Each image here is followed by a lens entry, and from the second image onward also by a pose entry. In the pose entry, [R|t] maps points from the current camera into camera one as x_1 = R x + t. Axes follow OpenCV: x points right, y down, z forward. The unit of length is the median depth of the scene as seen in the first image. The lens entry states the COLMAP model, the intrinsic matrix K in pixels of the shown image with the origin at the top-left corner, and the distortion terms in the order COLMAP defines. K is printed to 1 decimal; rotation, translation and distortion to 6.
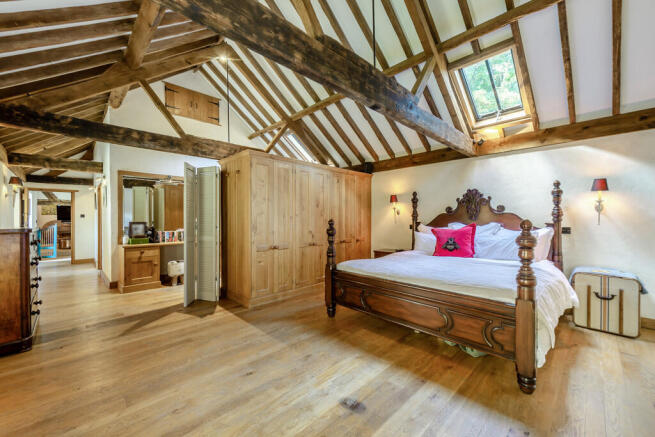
lens RADIAL K [[261.7, 0, 346.7], [0, 261.7, 222.4], [0, 0, 1]] dist [-0.017703, 0.000128]
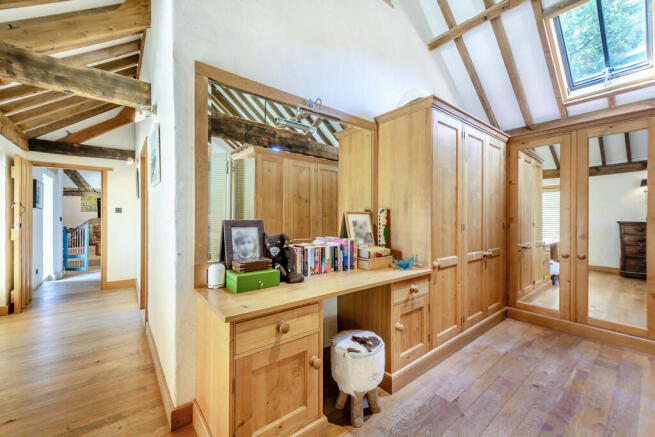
lens RADIAL K [[264.7, 0, 327.5], [0, 264.7, 218.5], [0, 0, 1]] dist [0.000010, 0.000013]
pose [[0.987523, -0.000869, -0.157471, -0.568132], [0.000084, 0.999988, -0.004989, -0.002308], [0.157473, 0.004913, 0.987511, 0.591288]]
